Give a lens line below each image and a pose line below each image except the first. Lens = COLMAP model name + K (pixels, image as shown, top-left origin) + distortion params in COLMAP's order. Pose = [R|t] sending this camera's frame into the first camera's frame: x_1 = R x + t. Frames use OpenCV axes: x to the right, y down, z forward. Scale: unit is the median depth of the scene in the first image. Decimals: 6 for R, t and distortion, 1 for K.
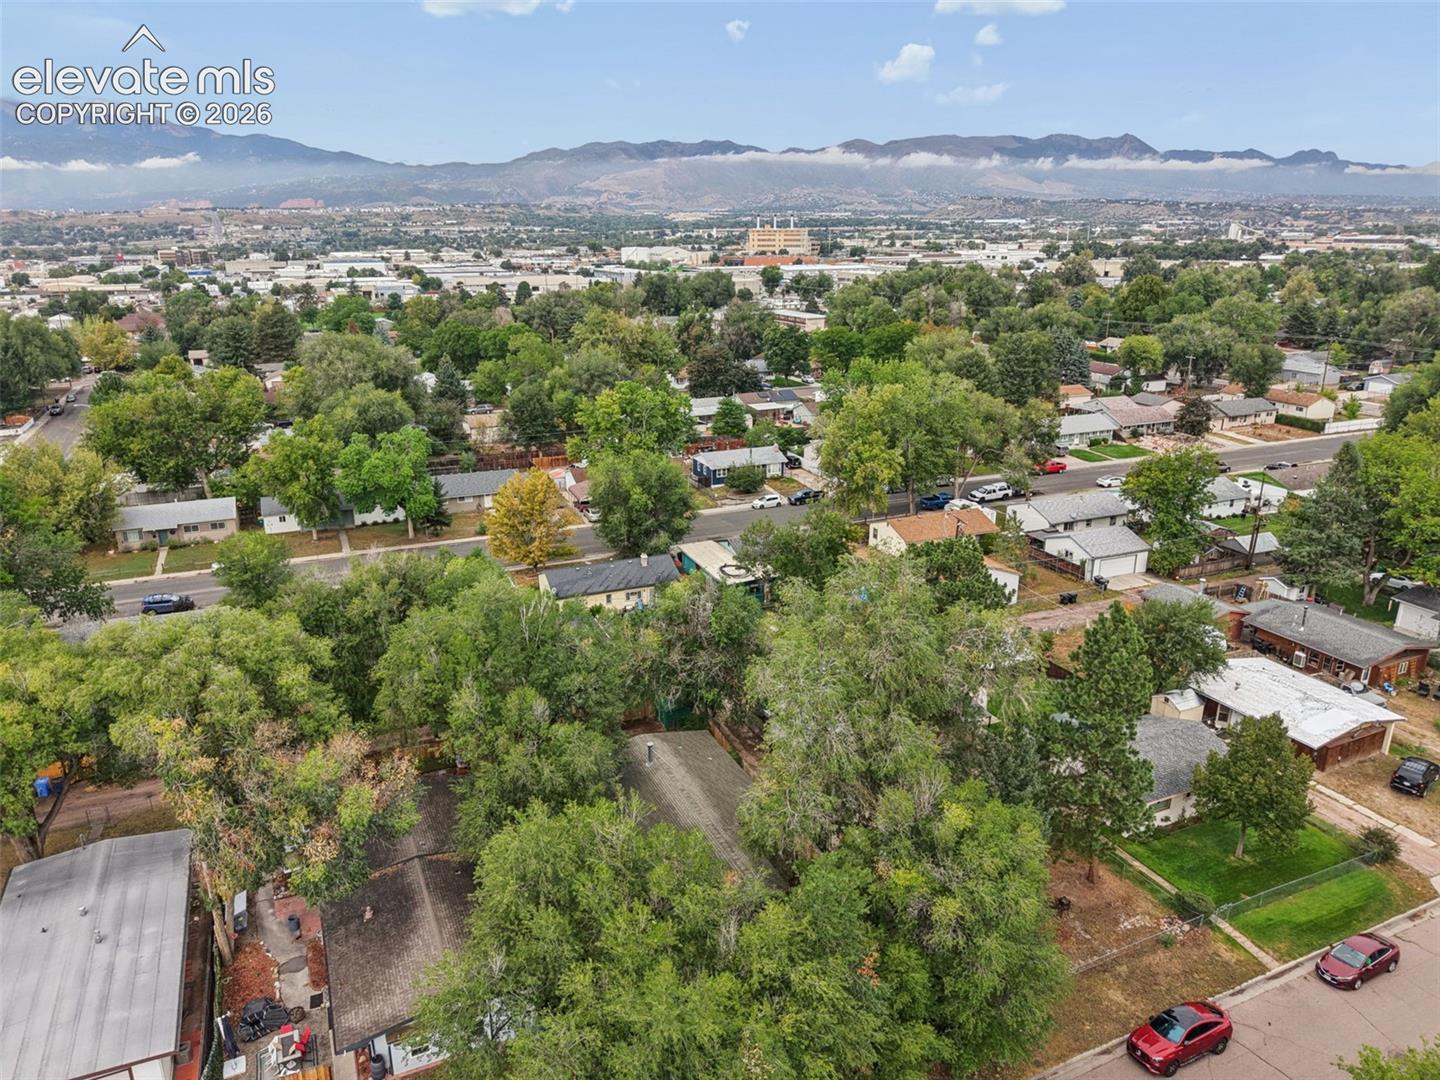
lens RADIAL K [[1008.5, 0, 720.0], [0, 1008.5, 540.0], [0, 0, 1]] dist [0.065299, -0.069051]
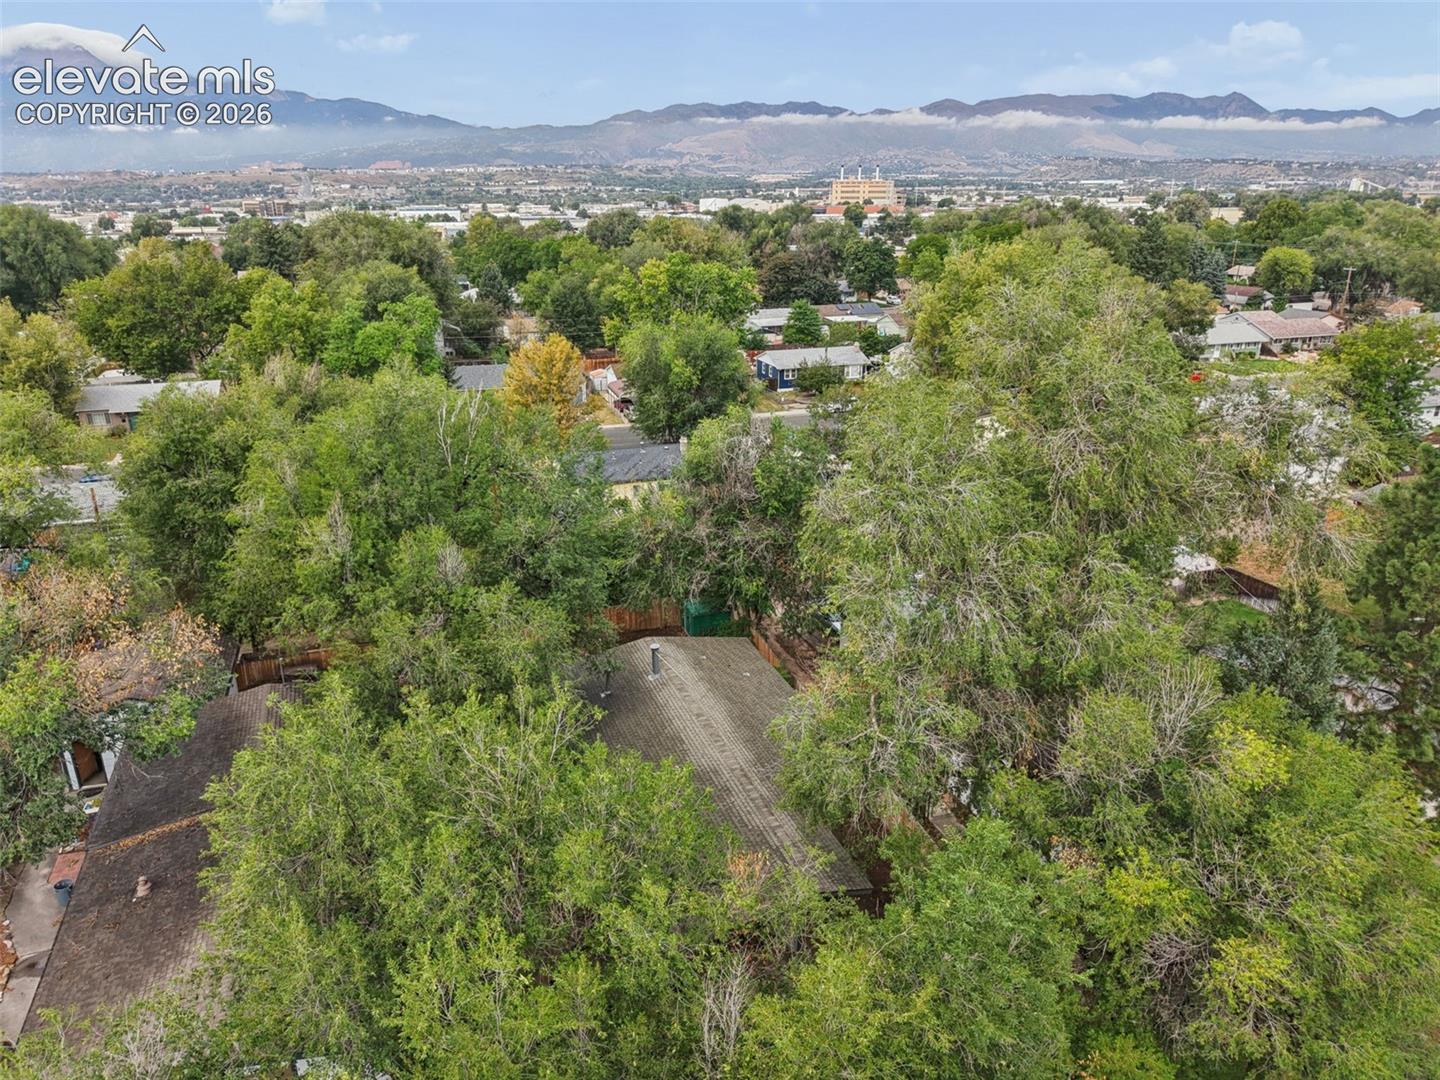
lens RADIAL K [[1036.4, 0, 720.0], [0, 1036.4, 540.0], [0, 0, 1]] dist [0.025757, -0.003758]
pose [[0.997218, 0.029592, -0.068412, 0.008317], [-0.026987, 0.998887, 0.038692, 0.051952], [0.069481, -0.036738, 0.996907, 0.166716]]
